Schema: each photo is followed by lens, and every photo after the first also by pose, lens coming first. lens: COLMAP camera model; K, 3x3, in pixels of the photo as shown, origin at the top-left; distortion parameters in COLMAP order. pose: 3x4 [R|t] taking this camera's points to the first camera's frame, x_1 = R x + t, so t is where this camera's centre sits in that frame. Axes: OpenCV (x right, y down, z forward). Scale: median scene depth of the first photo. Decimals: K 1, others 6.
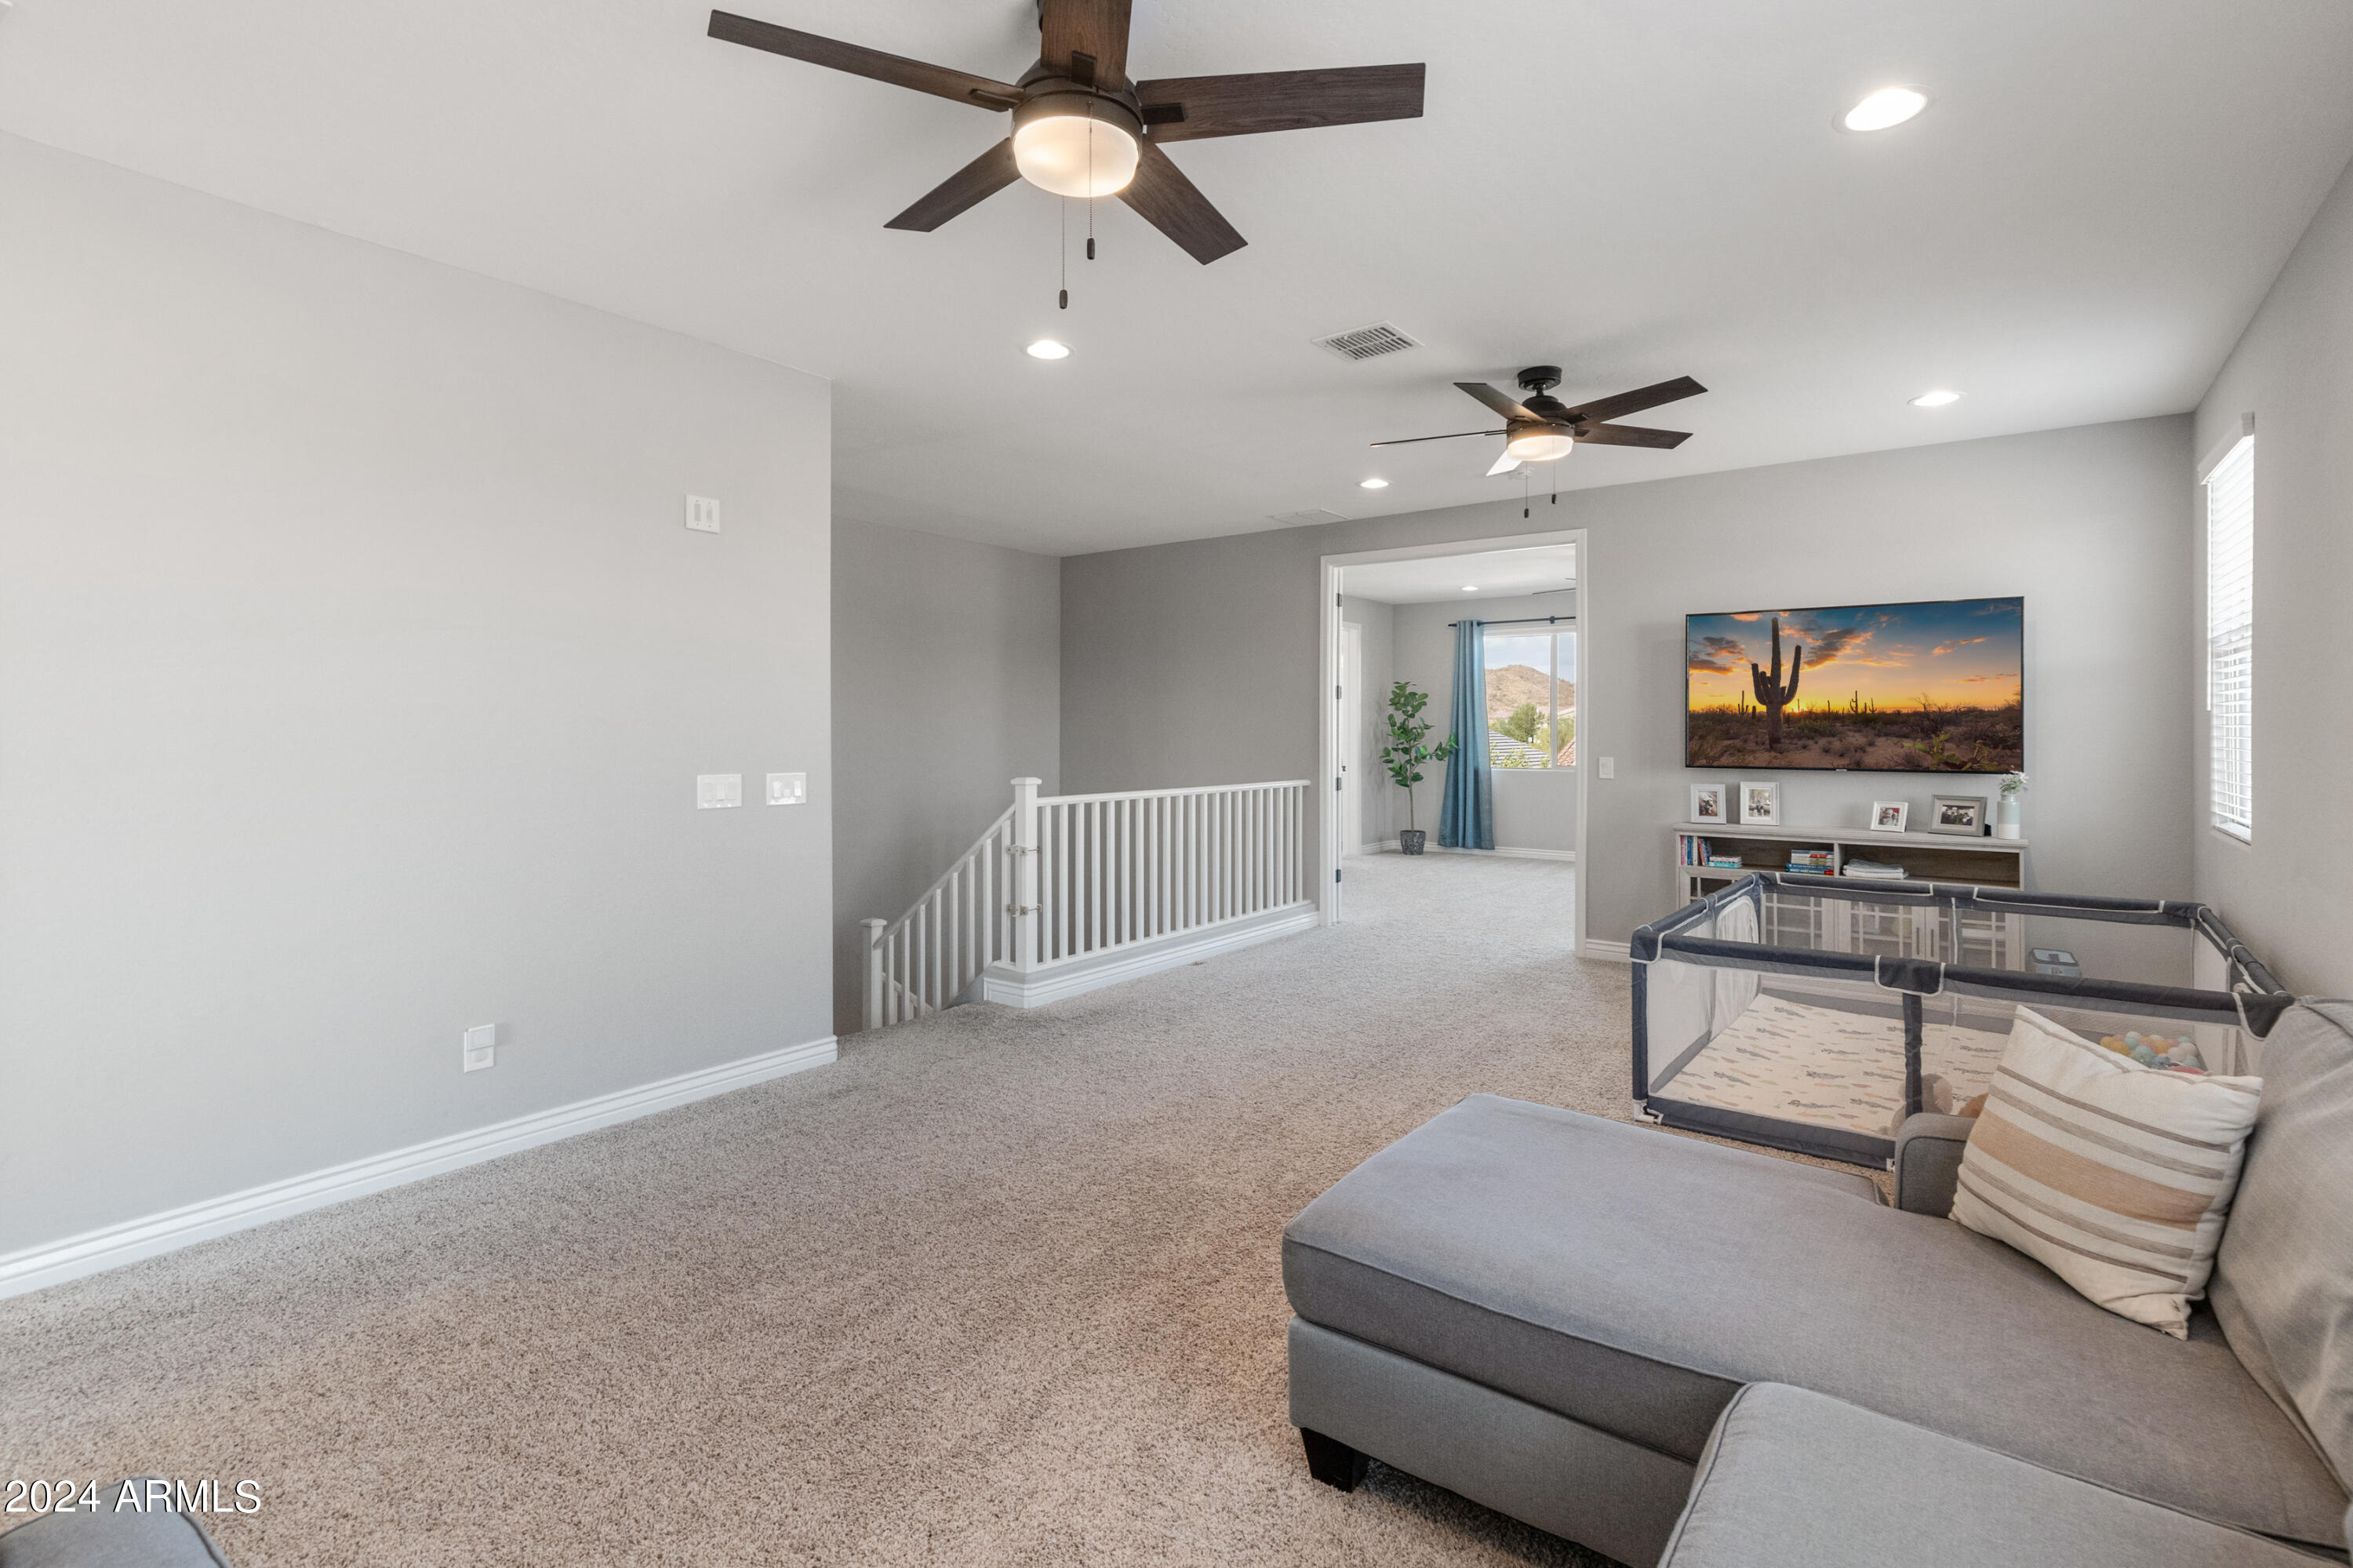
lens RADIAL K [[1101.6, 0, 1190.8], [0, 1101.6, 722.4], [0, 0, 1]] dist [-0.000972, -0.000207]
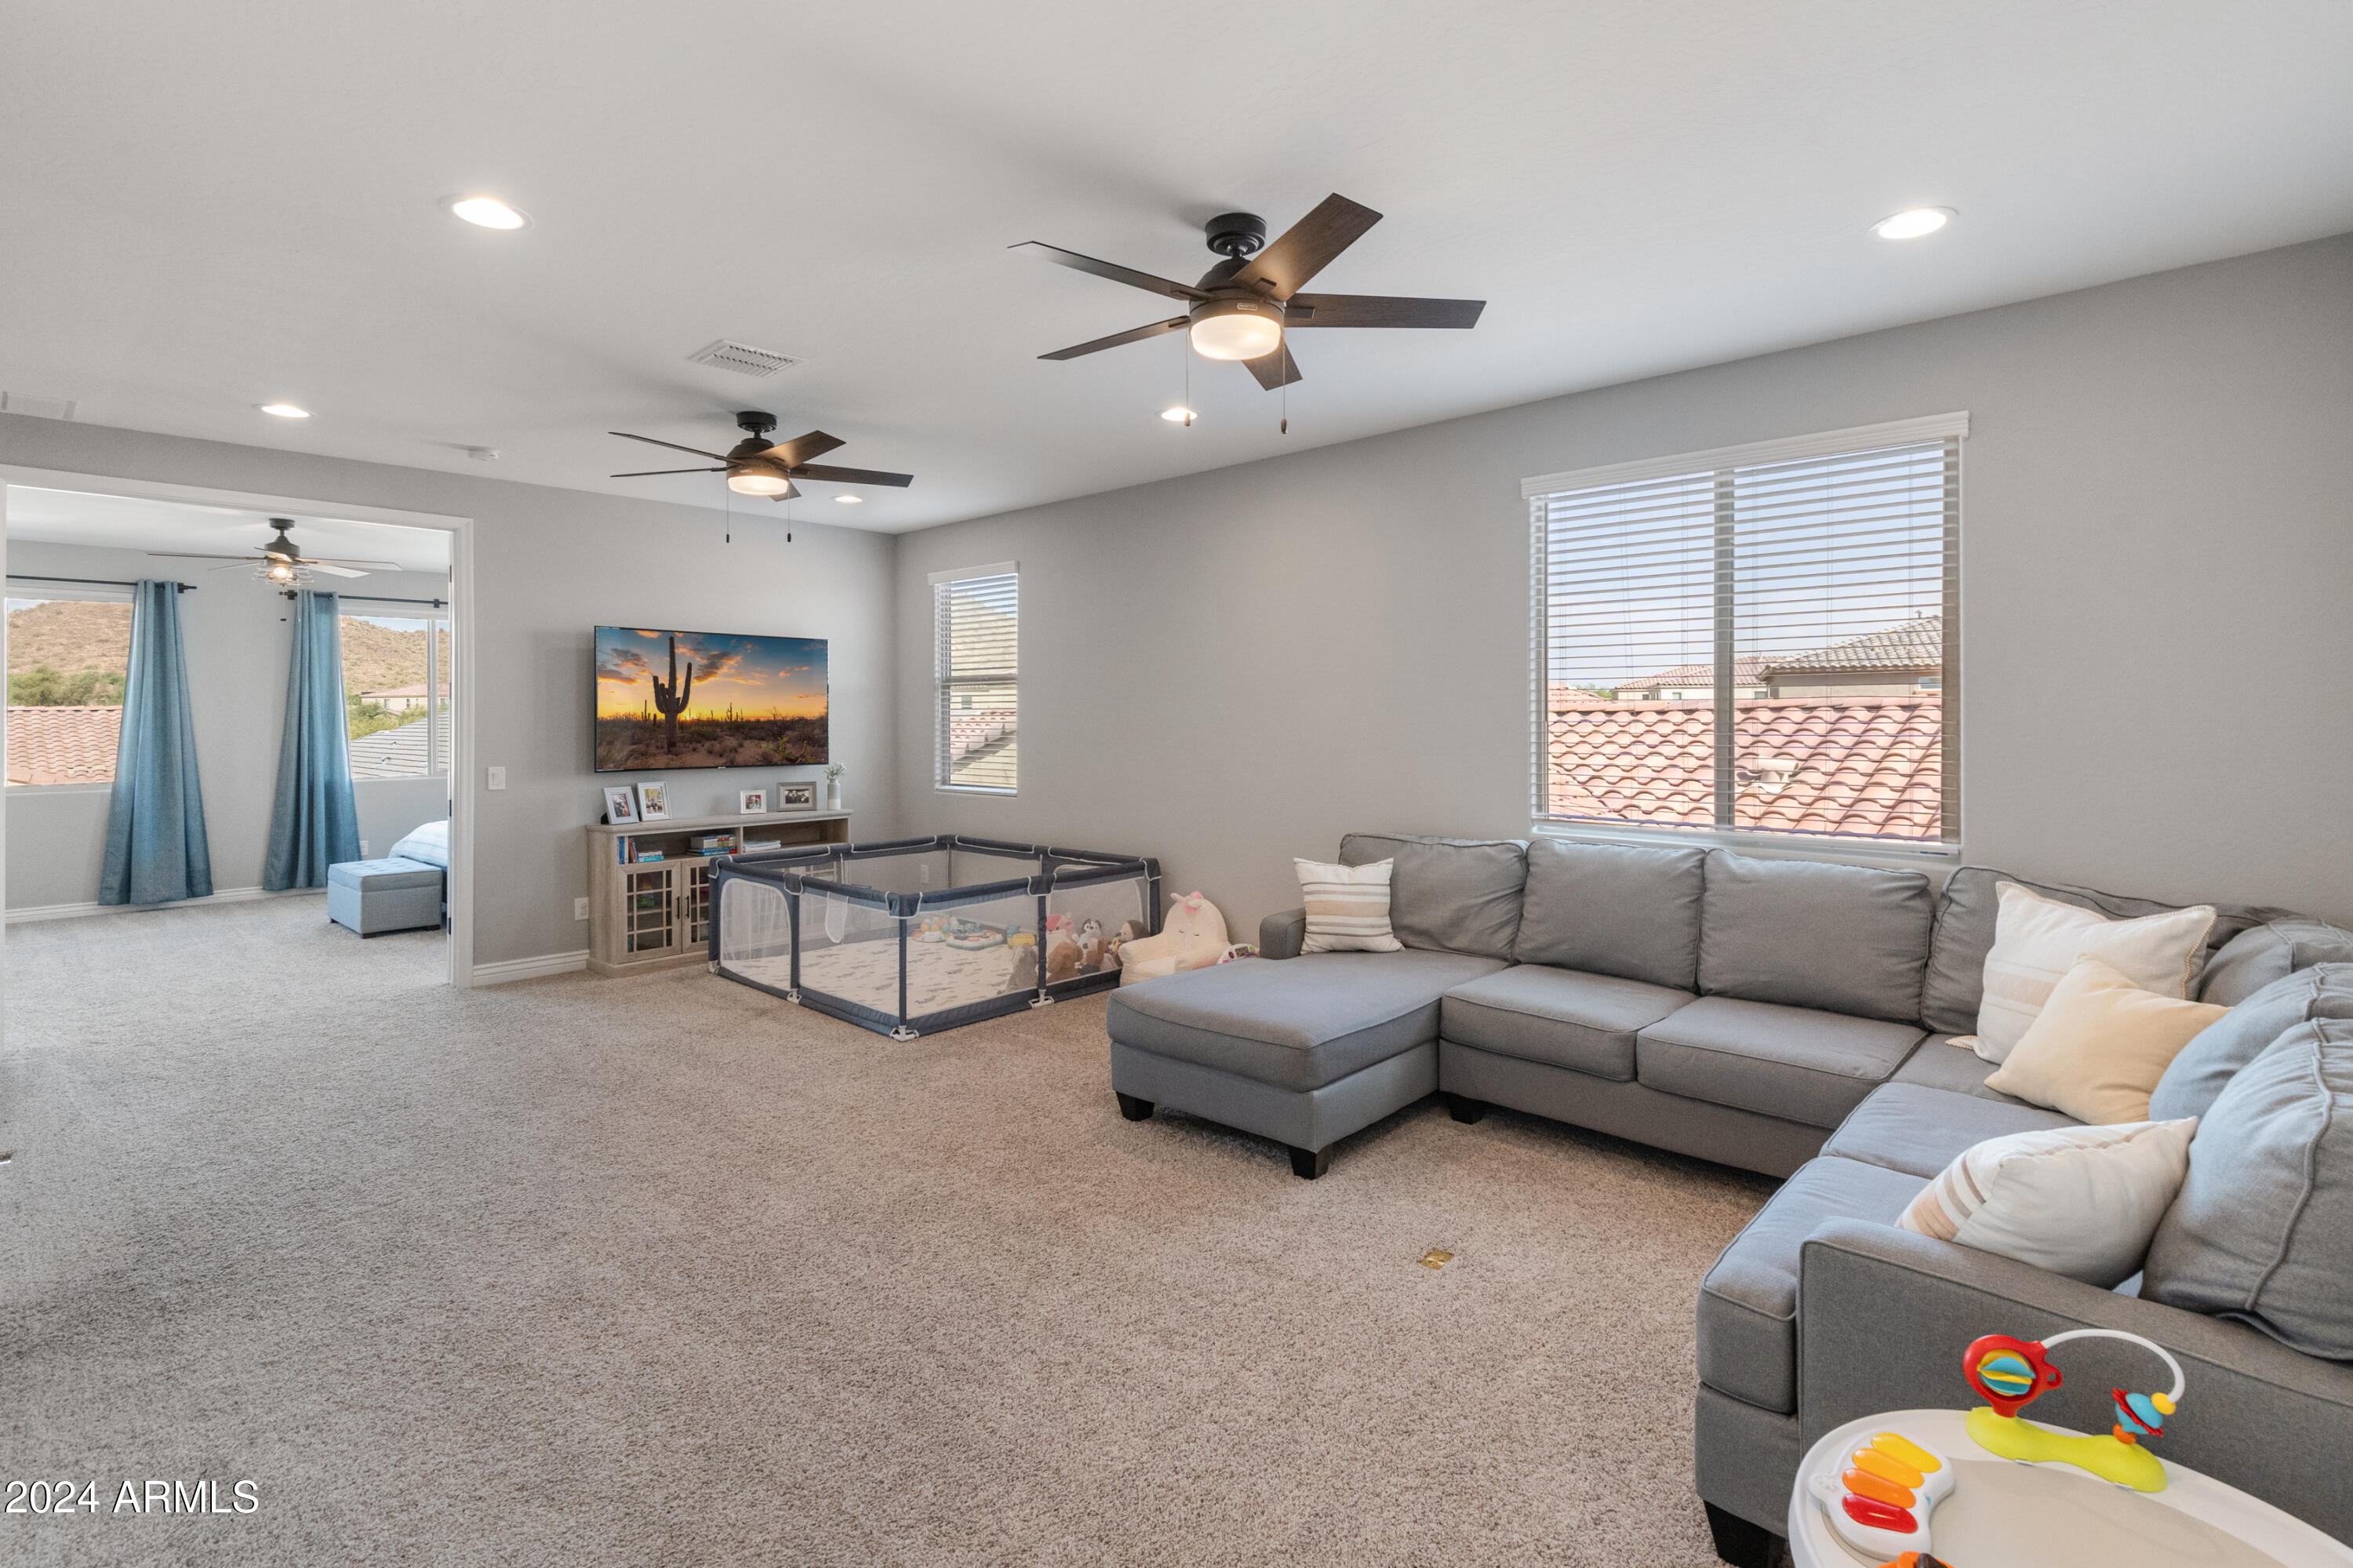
lens RADIAL K [[1101.6, 0, 1204.1], [0, 1101.6, 722.3], [0, 0, 1]] dist [-0.000972, -0.000207]
pose [[0.097866, -0.003876, 0.995192, -0.564643], [-0.006372, 0.999969, 0.004521, -0.015580], [-0.995179, -0.006784, 0.097838, 0.345752]]
